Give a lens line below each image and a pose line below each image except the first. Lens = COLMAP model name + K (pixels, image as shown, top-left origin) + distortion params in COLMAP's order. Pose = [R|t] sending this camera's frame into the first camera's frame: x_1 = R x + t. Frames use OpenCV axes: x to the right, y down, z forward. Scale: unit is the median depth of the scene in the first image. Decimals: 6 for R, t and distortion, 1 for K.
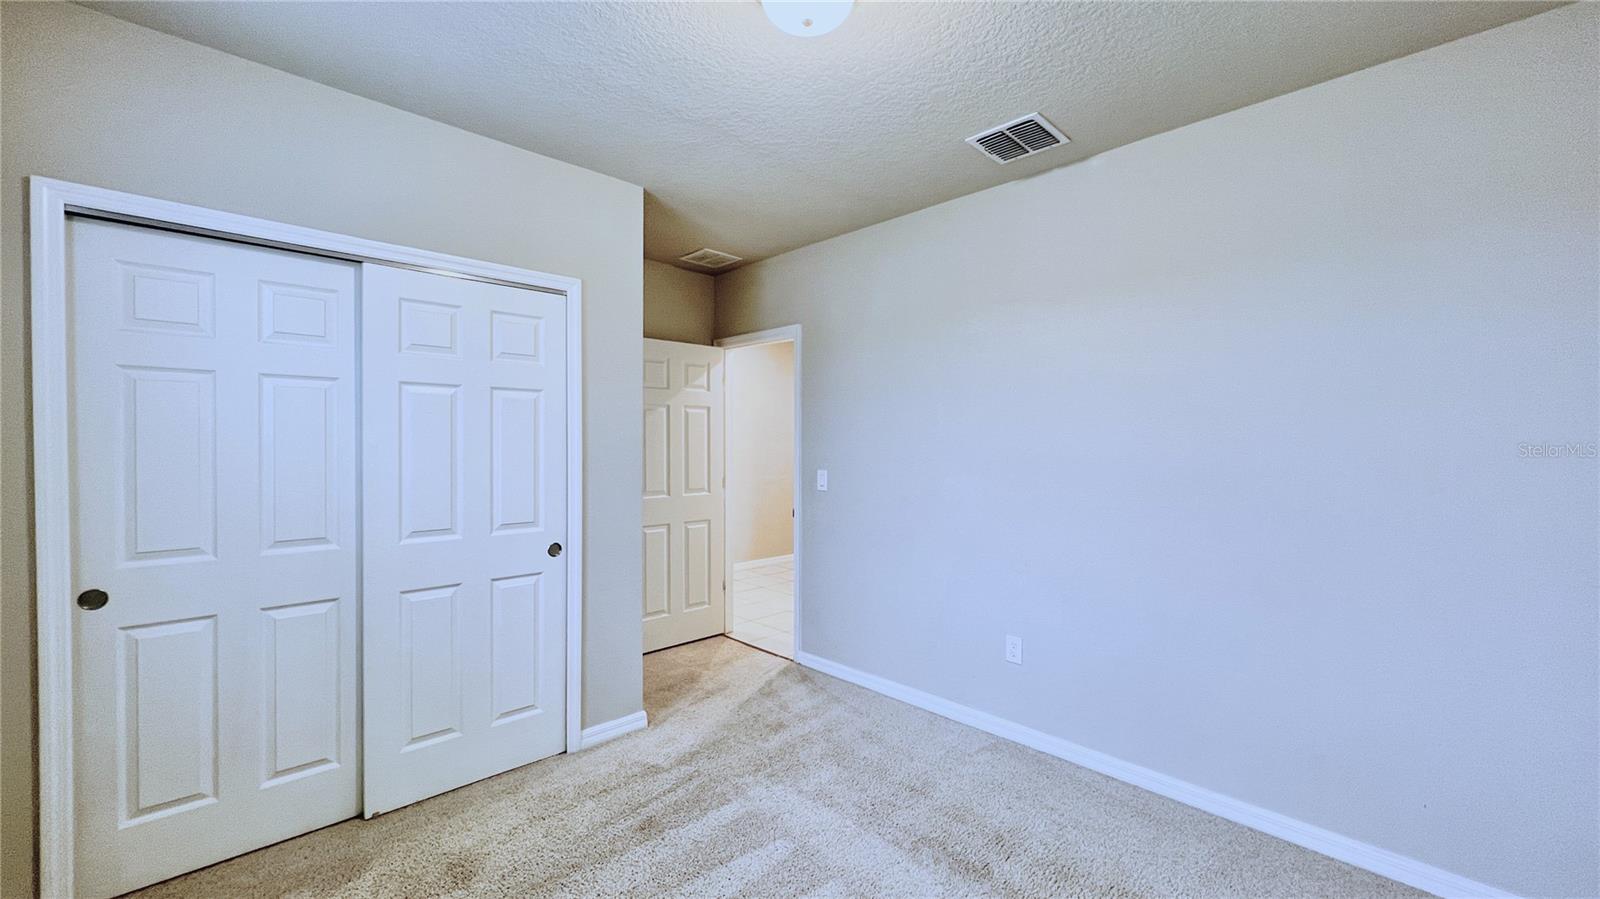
lens RADIAL K [[643.8, 0, 802.4], [0, 643.8, 442.4], [0, 0, 1]] dist [-0.000270, -0.000525]
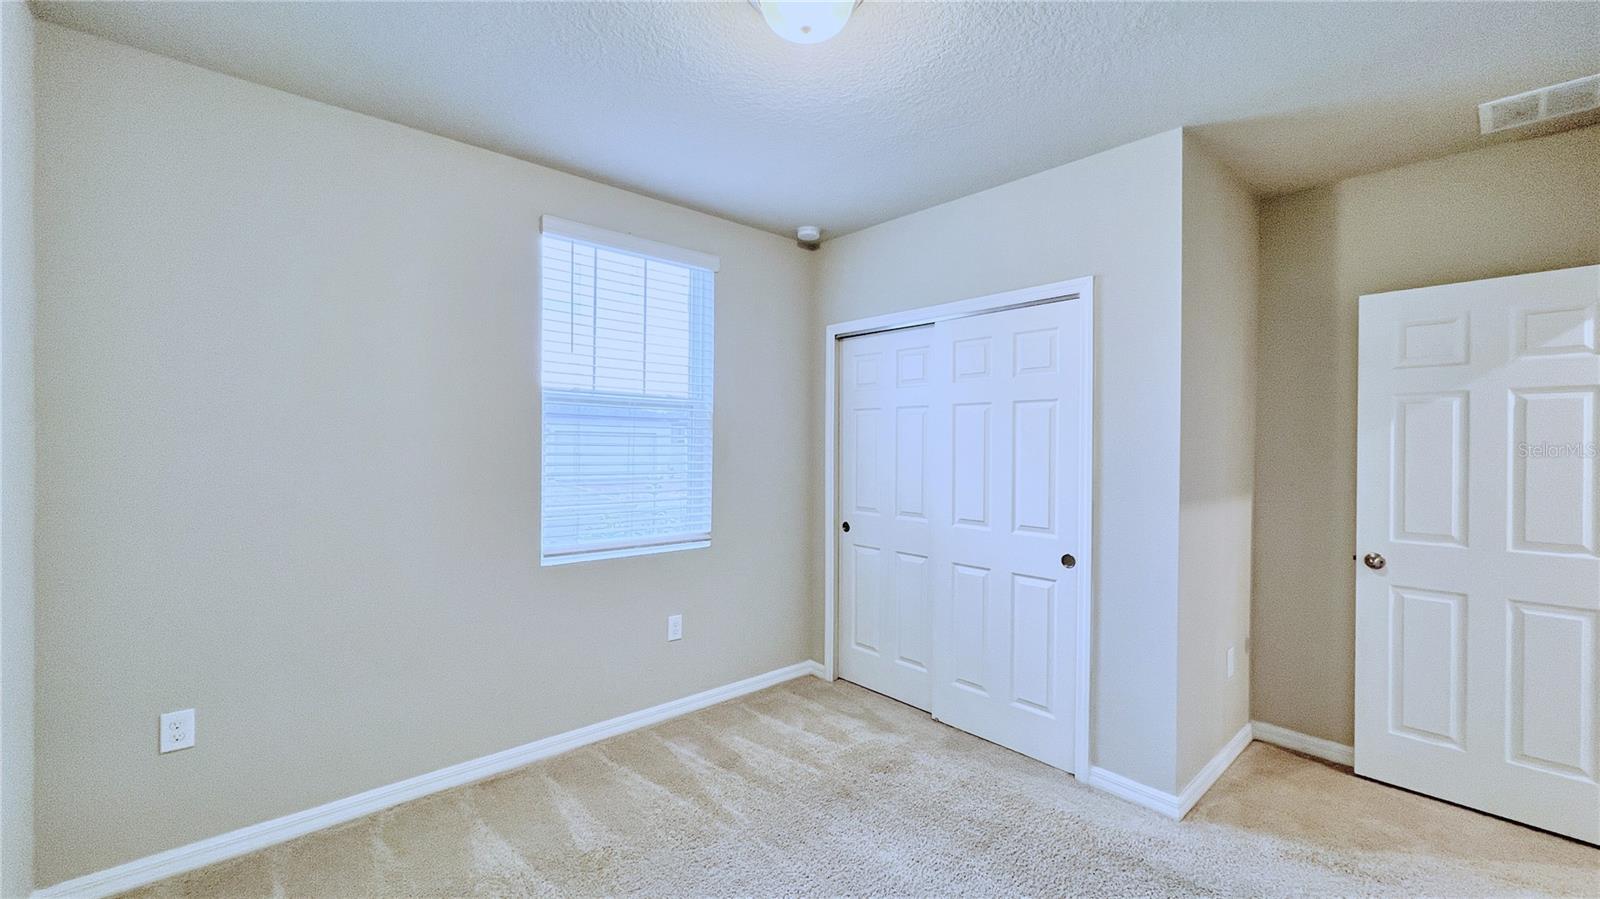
lens RADIAL K [[643.8, 0, 795.7], [0, 643.8, 446.6], [0, 0, 1]] dist [-0.000270, -0.000525]
pose [[-0.049509, -0.007783, -0.998743, 0.683867], [-0.012641, 0.999894, -0.007165, 0.006720], [0.998694, 0.012271, -0.049602, 0.706197]]
